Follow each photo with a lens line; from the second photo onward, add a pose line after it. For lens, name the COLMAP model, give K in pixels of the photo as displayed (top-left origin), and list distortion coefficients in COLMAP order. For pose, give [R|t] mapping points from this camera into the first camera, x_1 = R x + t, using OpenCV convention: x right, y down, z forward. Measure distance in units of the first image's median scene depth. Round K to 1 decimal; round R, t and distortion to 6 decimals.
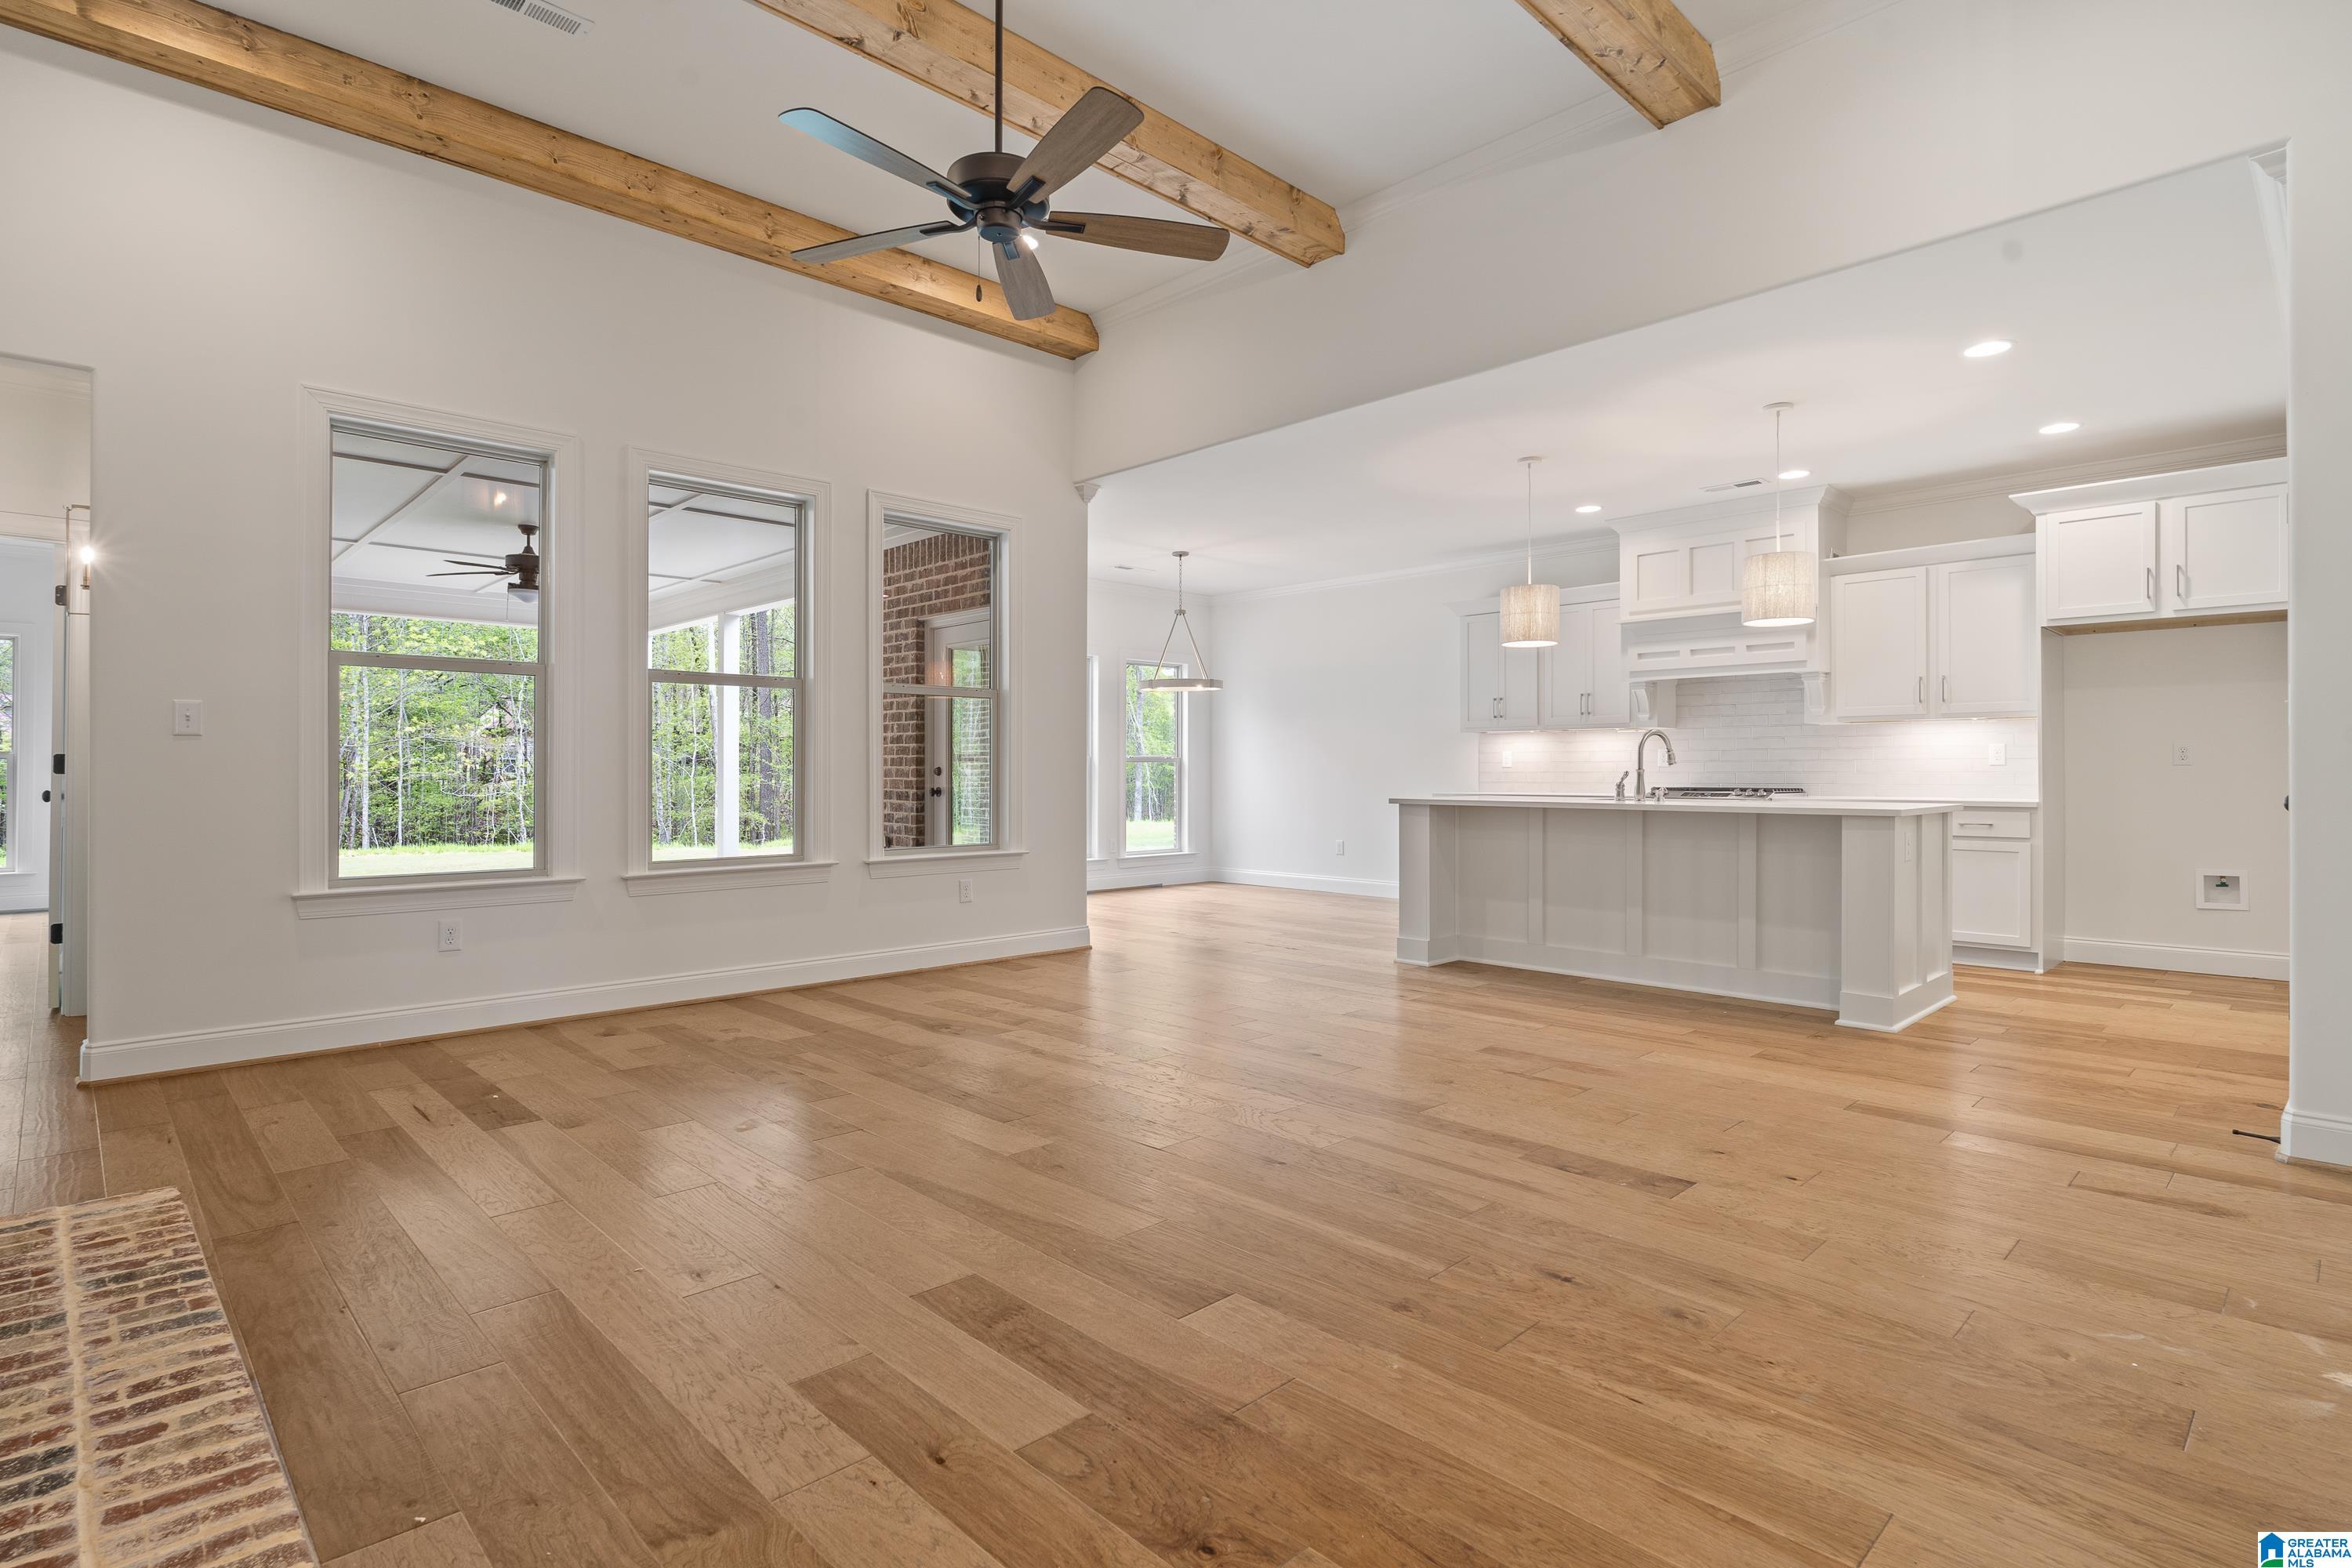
lens RADIAL K [[1168.6, 0, 1170.0], [0, 1168.6, 764.6], [0, 0, 1]] dist [-0.004886, -0.000604]
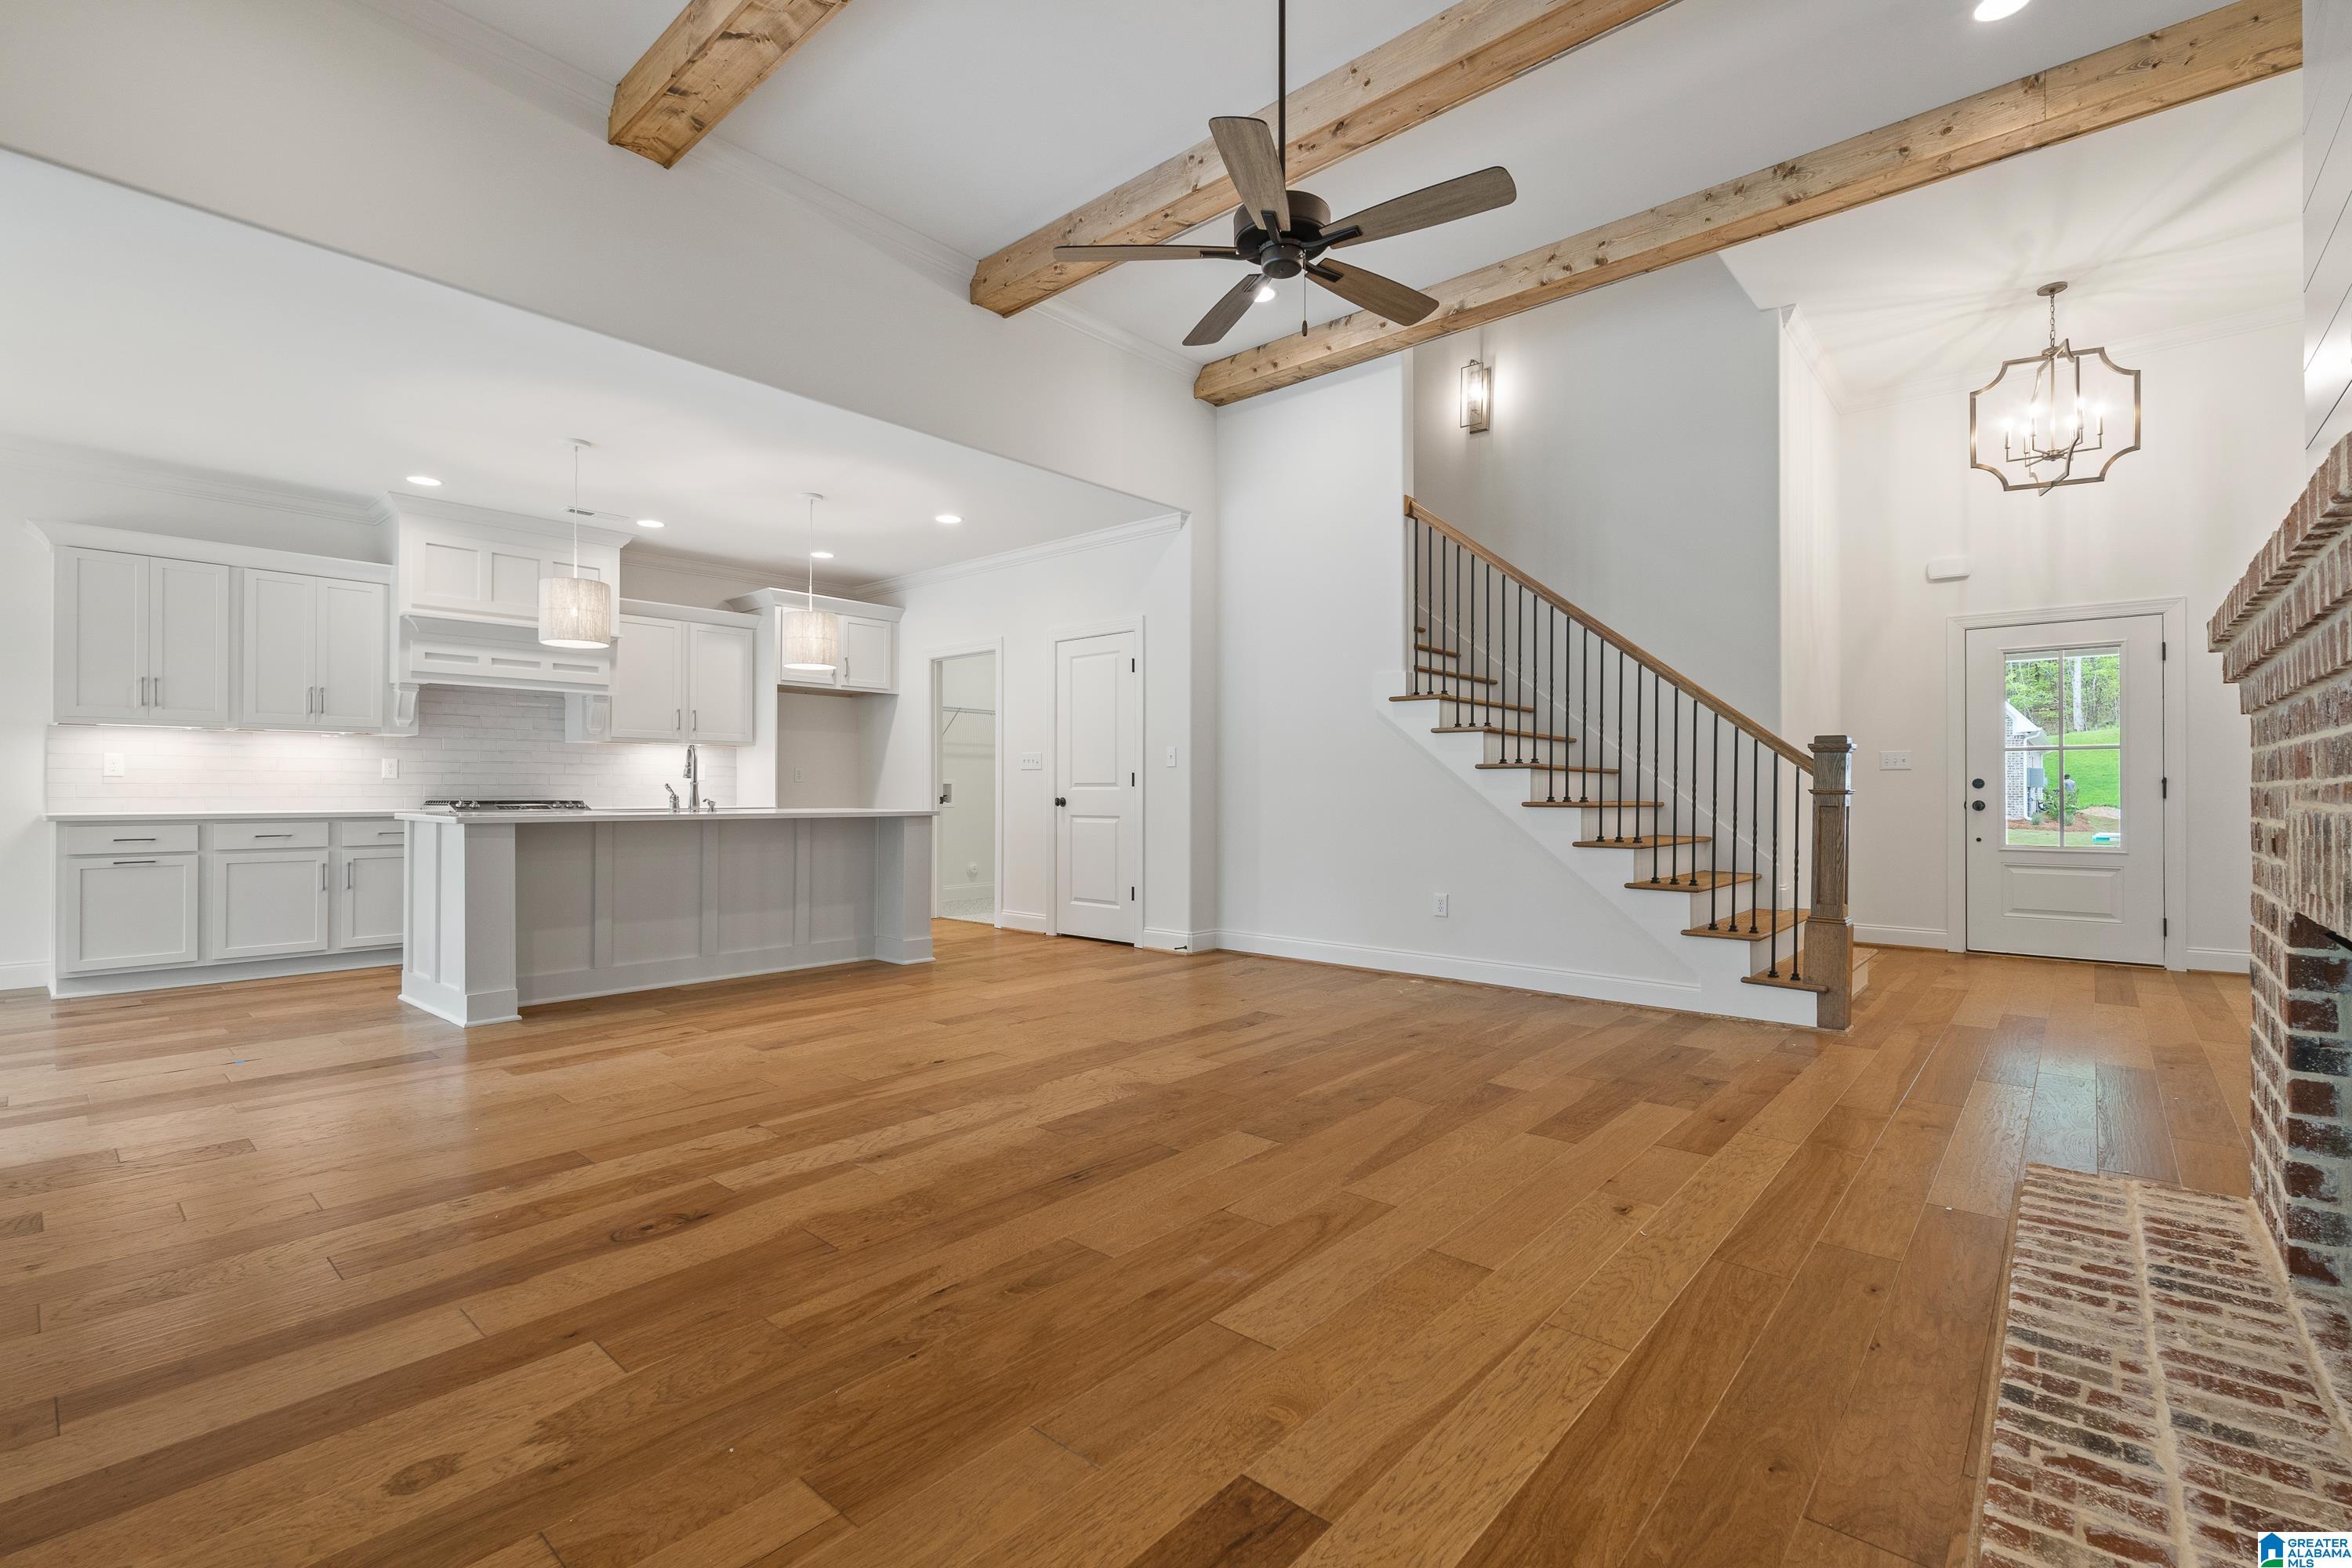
lens RADIAL K [[1039.6, 0, 1180.4], [0, 1039.6, 787.9], [0, 0, 1]] dist [-0.002309, -0.000155]
pose [[-0.087247, 0.001331, 0.996186, -1.630404], [-0.010486, 0.999942, -0.002254, 0.019149], [-0.996132, -0.010643, -0.087228, 1.779504]]
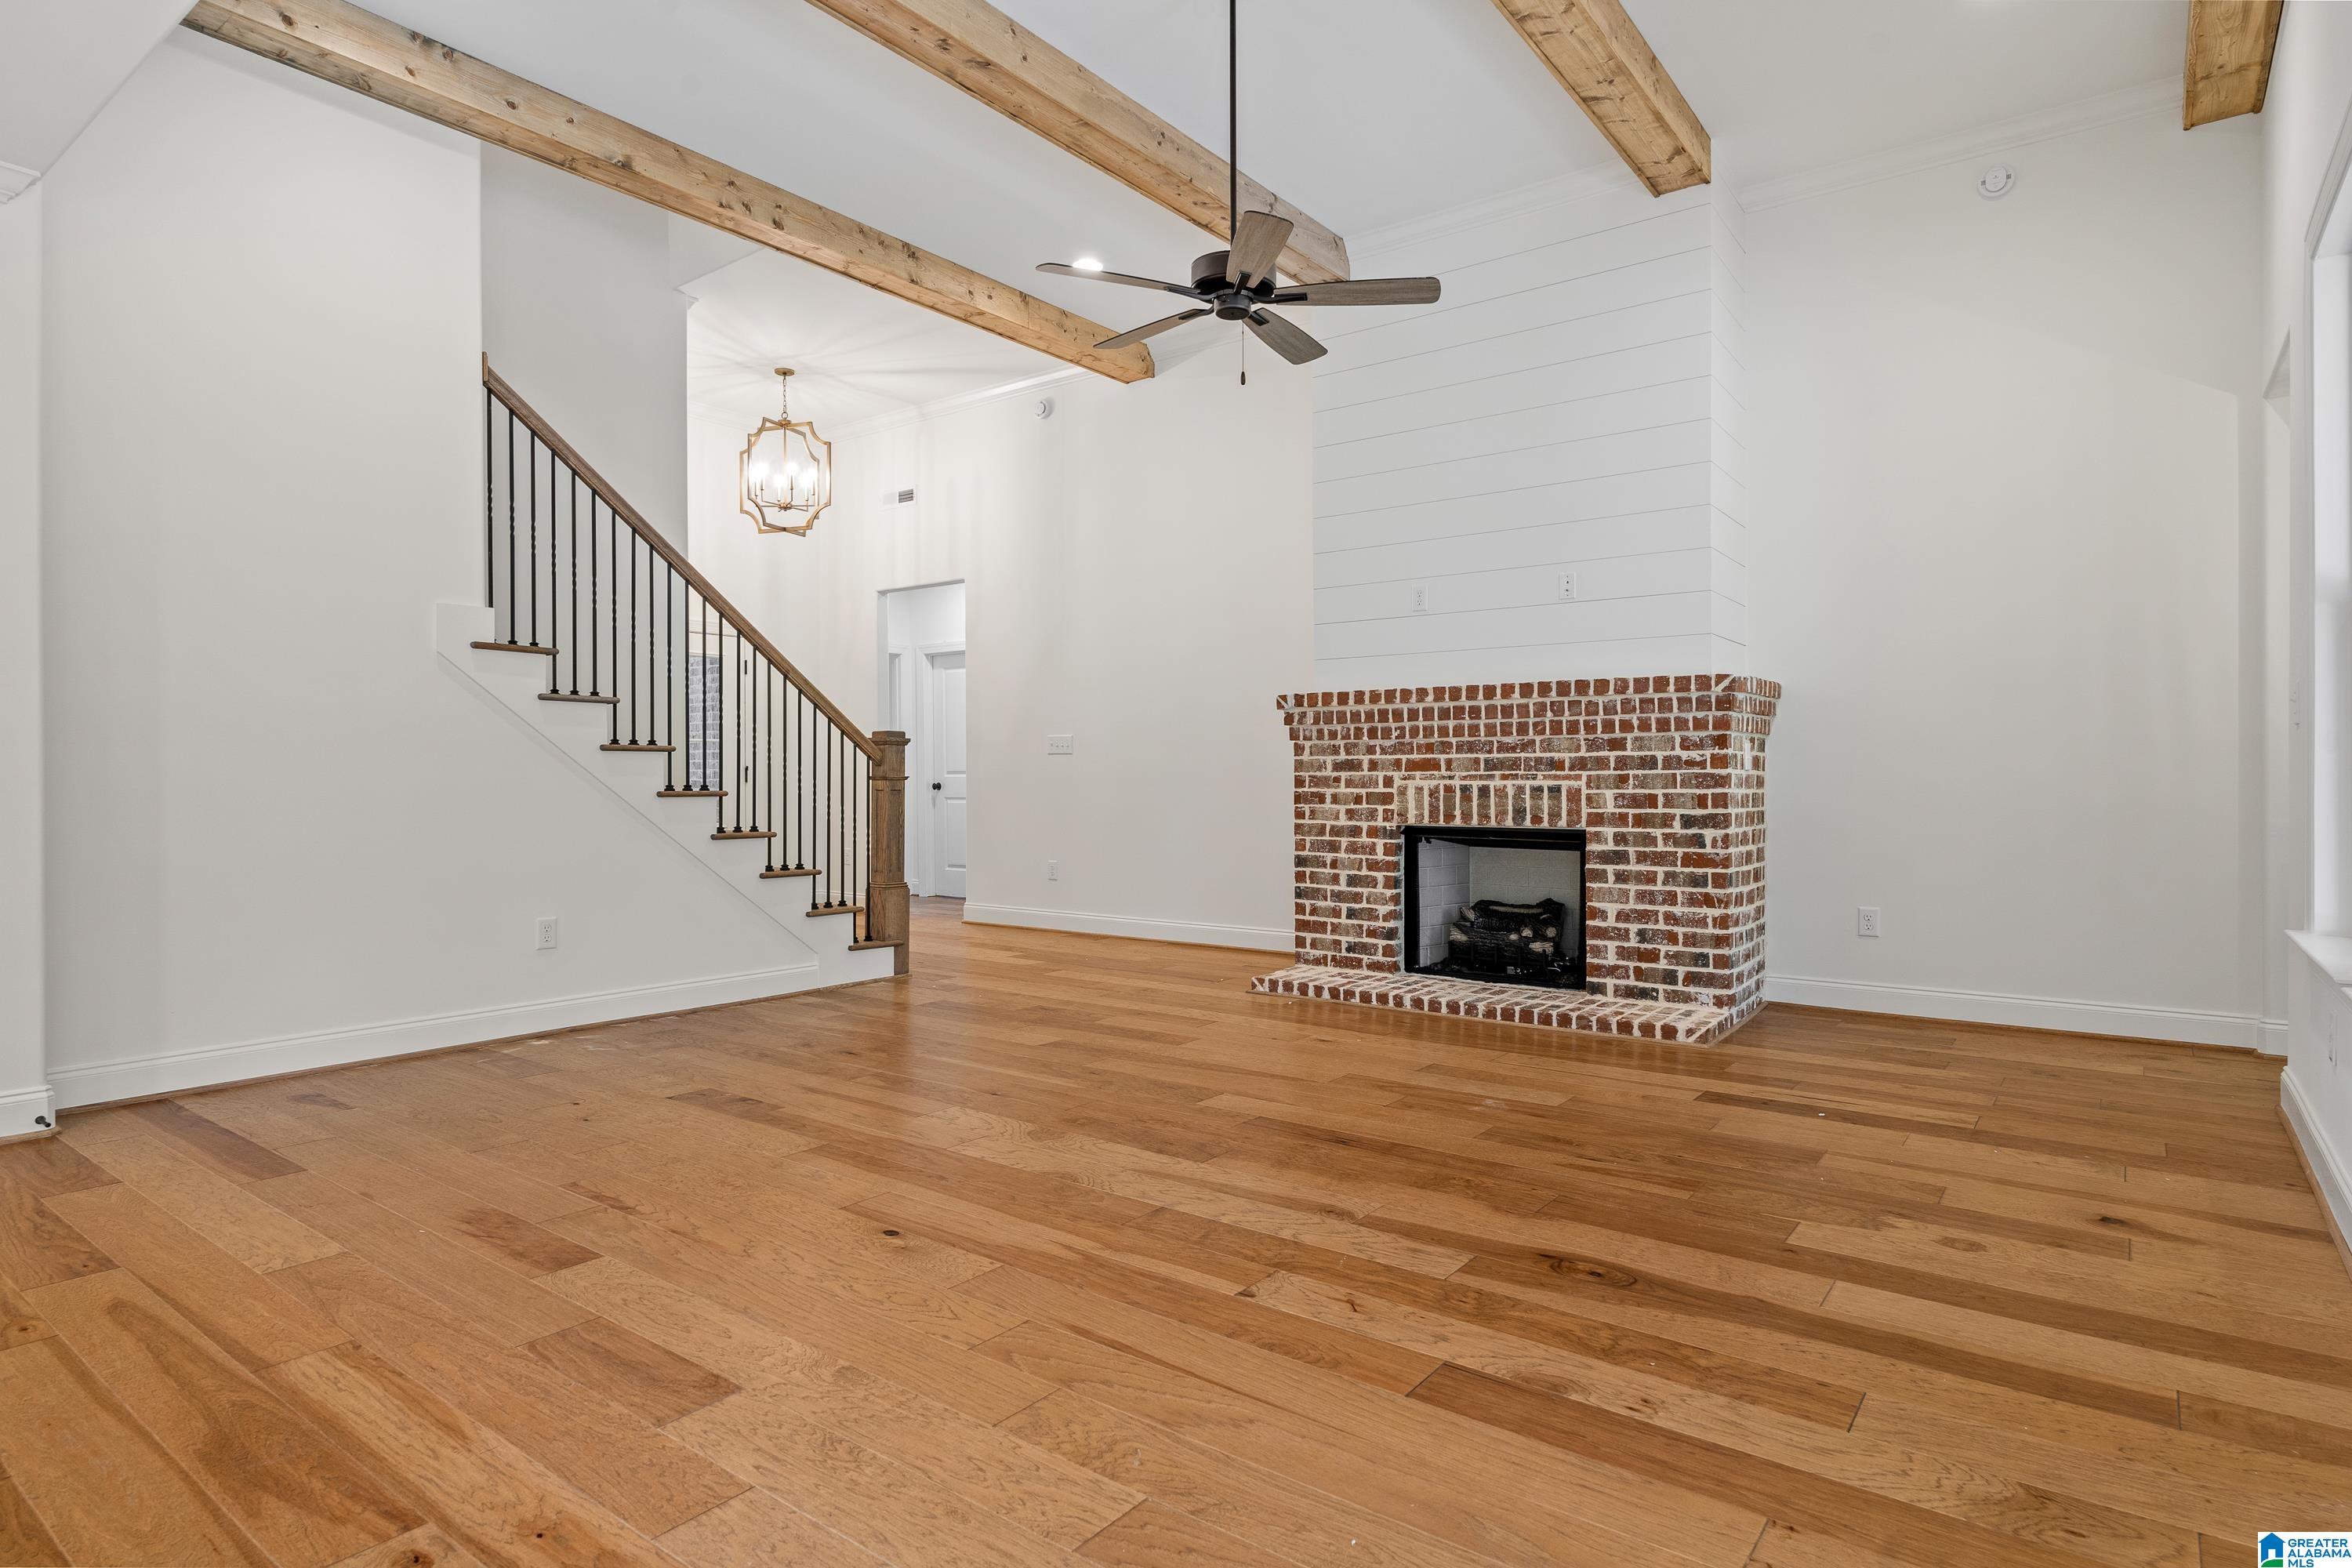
lens RADIAL K [[1249.2, 0, 1176.7], [0, 1249.2, 783.1], [0, 0, 1]] dist [-0.002682, 0.001744]
pose [[-0.988160, 0.001450, -0.153419, 0.158400], [0.002069, 0.999990, -0.003876, 0.033611], [0.153411, -0.004147, -0.988154, 3.407606]]
